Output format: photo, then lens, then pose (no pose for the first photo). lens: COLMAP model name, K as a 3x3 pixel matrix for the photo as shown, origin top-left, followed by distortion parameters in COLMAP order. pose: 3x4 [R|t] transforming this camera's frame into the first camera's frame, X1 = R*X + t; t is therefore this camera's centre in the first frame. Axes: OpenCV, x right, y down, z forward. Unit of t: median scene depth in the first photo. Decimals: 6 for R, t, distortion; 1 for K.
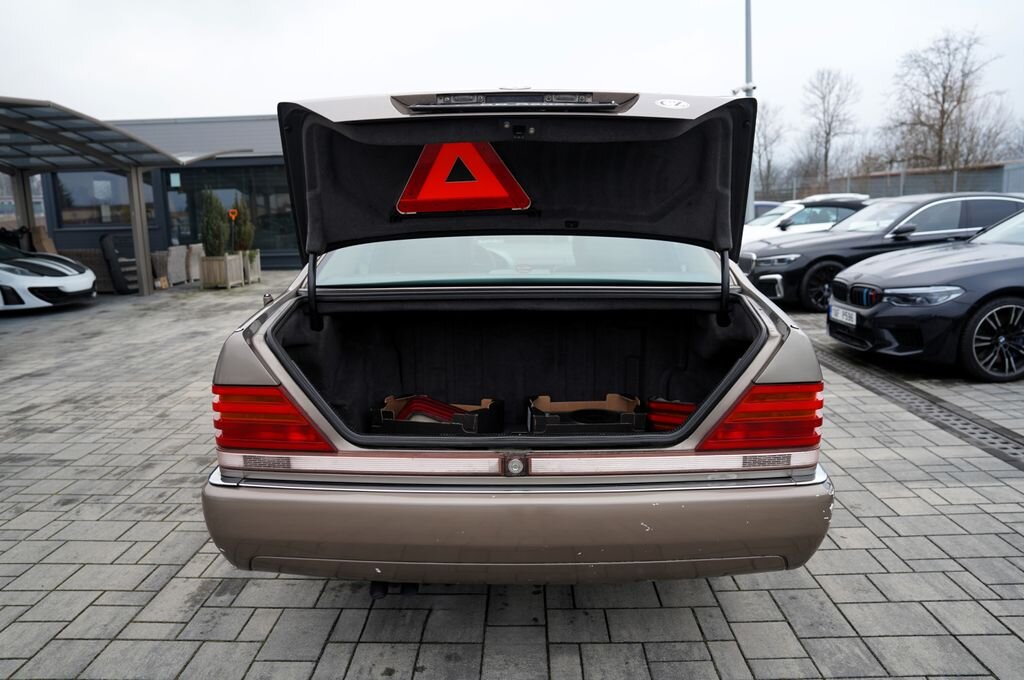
lens RADIAL K [[707.0, 0, 520.0], [0, 707.0, 337.9], [0, 0, 1]] dist [-0.100033, 0.073967]
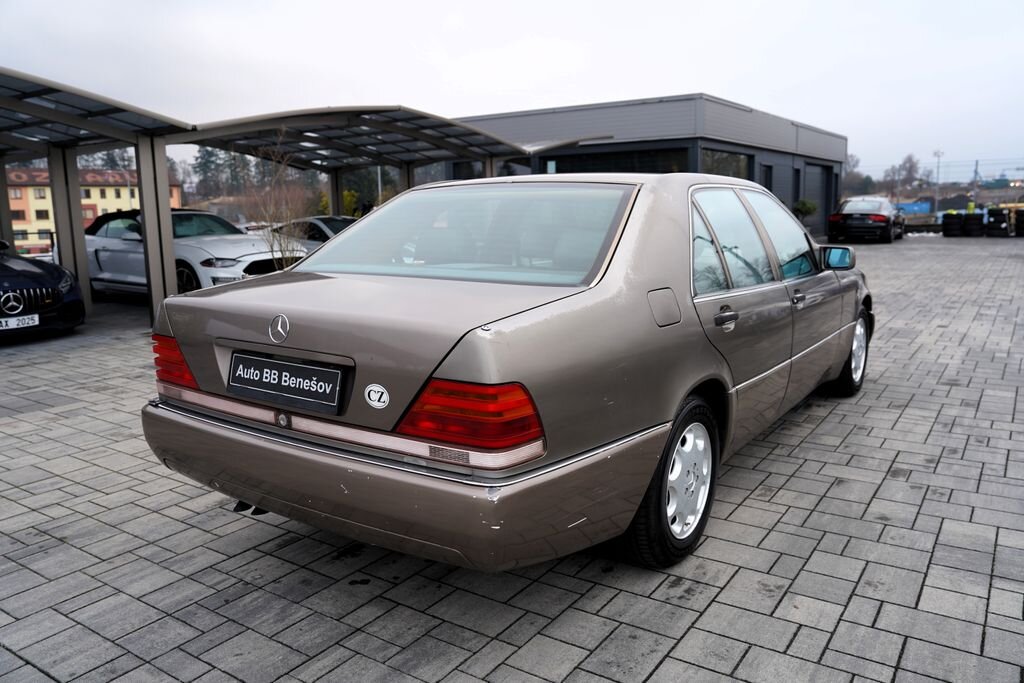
lens RADIAL K [[772.7, 0, 510.0], [0, 772.7, 337.9], [0, 0, 1]] dist [-0.075097, 0.092061]
pose [[0.831242, 0.091164, -0.548385, 0.162532], [-0.089457, 0.995542, 0.029902, -0.005703], [0.548666, 0.024201, 0.835691, 0.014514]]
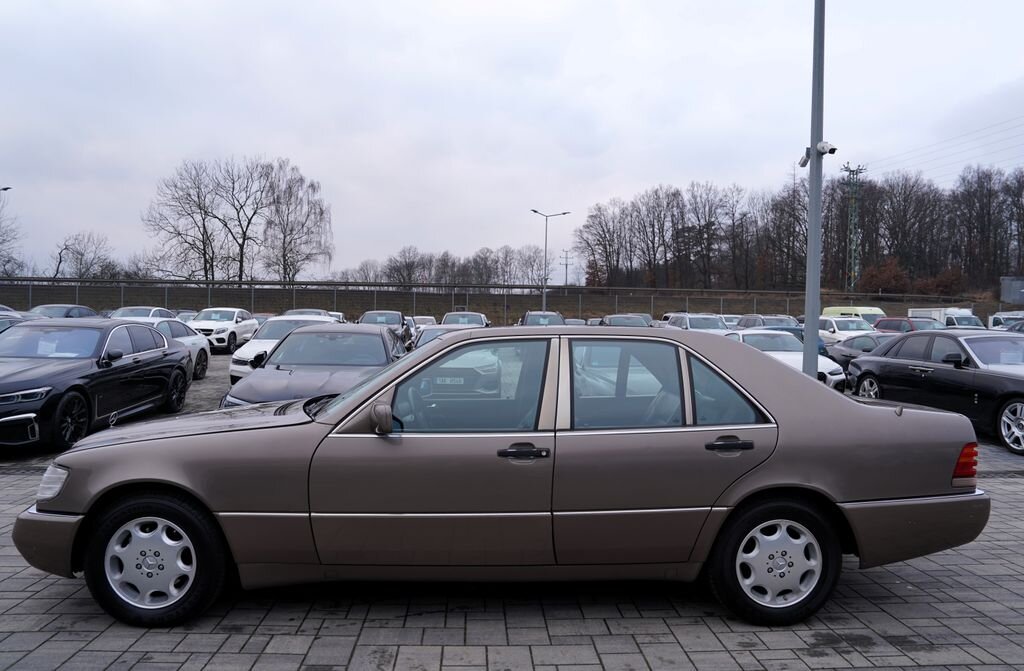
lens RADIAL K [[701.5, 0, 512.0], [0, 701.5, 335.5], [0, 0, 1]] dist [-0.106653, 0.077730]
pose [[-0.054569, 0.011573, 0.998443, -0.364014], [0.159395, 0.987211, -0.002731, -0.069610], [-0.985706, 0.158998, -0.055716, 0.373507]]
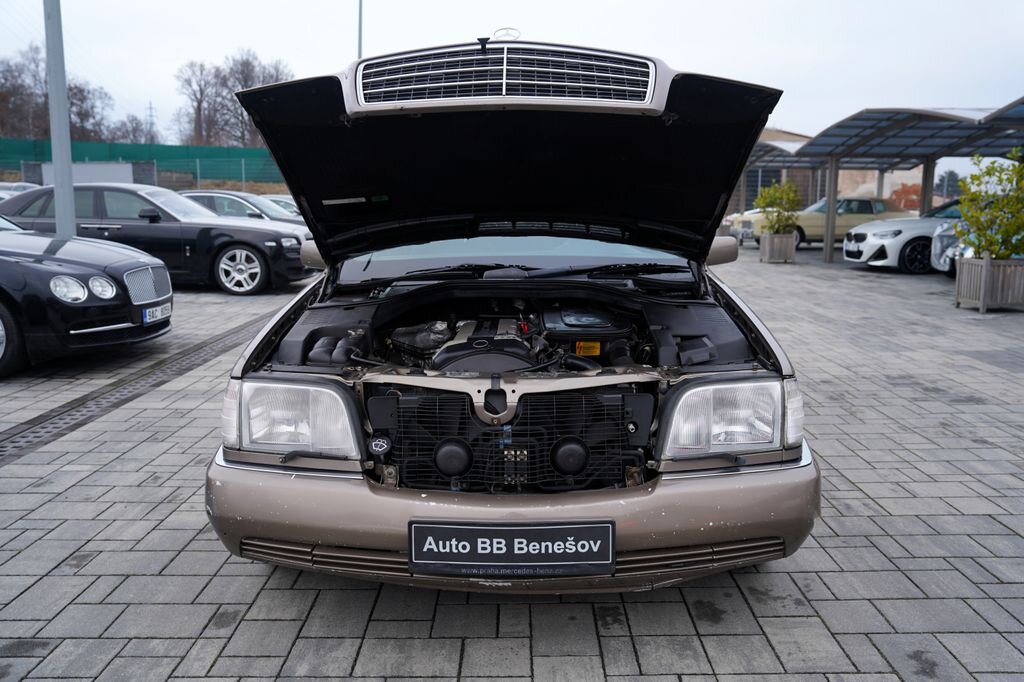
lens RADIAL K [[798.4, 0, 516.8], [0, 798.4, 334.5], [0, 0, 1]] dist [-0.101462, 0.125702]
pose [[-0.999869, 0.016133, -0.001137, 0.003547], [0.014855, 0.943907, 0.329877, -0.125650], [0.006396, 0.329817, -0.944023, 0.742529]]
